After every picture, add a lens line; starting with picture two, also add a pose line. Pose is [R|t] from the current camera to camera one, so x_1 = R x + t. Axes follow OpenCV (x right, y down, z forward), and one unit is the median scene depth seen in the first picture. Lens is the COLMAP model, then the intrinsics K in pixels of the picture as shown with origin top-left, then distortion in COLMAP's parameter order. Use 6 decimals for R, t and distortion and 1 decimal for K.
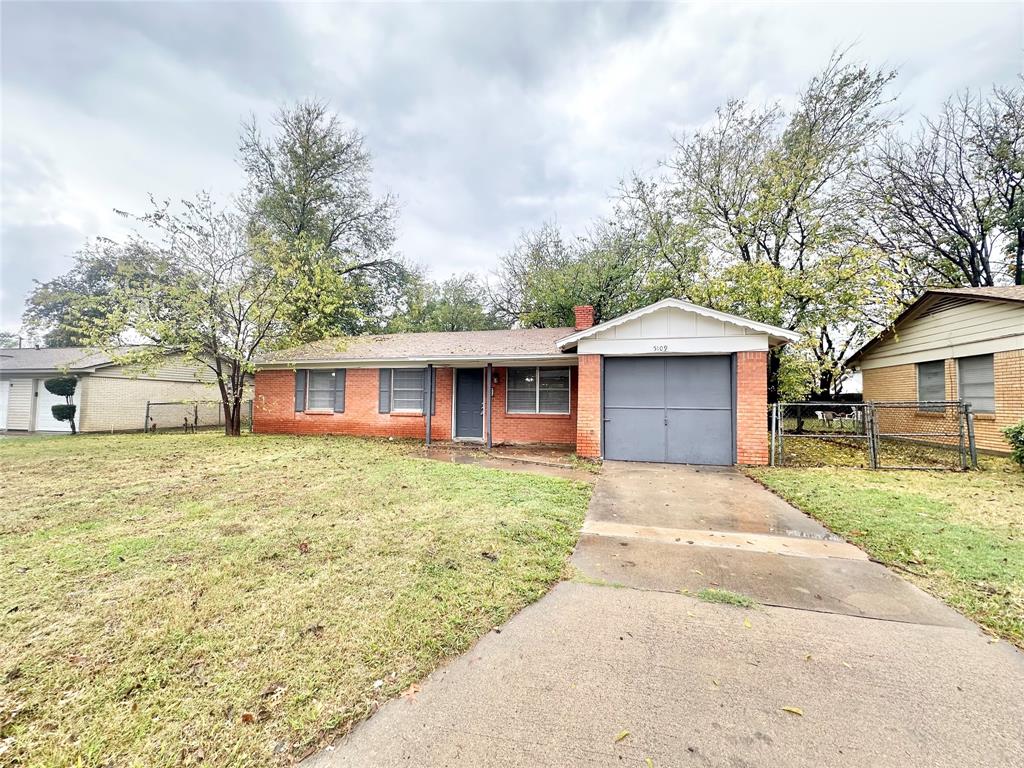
lens RADIAL K [[474.4, 0, 512.0], [0, 474.4, 384.0], [0, 0, 1]] dist [0.000285, -0.000167]
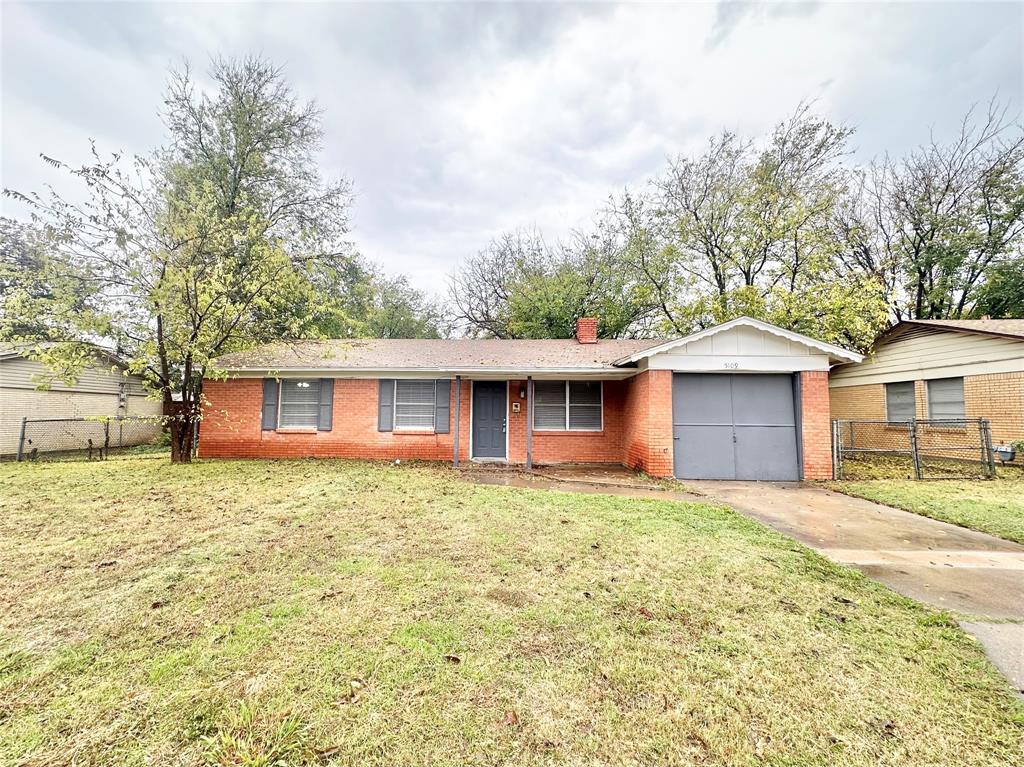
lens RADIAL K [[488.9, 0, 512.0], [0, 488.9, 383.5], [0, 0, 1]] dist [-0.003146, -0.000721]
pose [[0.966307, 0.015753, 0.256910, -0.283795], [-0.009226, 0.999604, -0.026592, -0.003773], [-0.257227, 0.023326, 0.966069, 0.088189]]
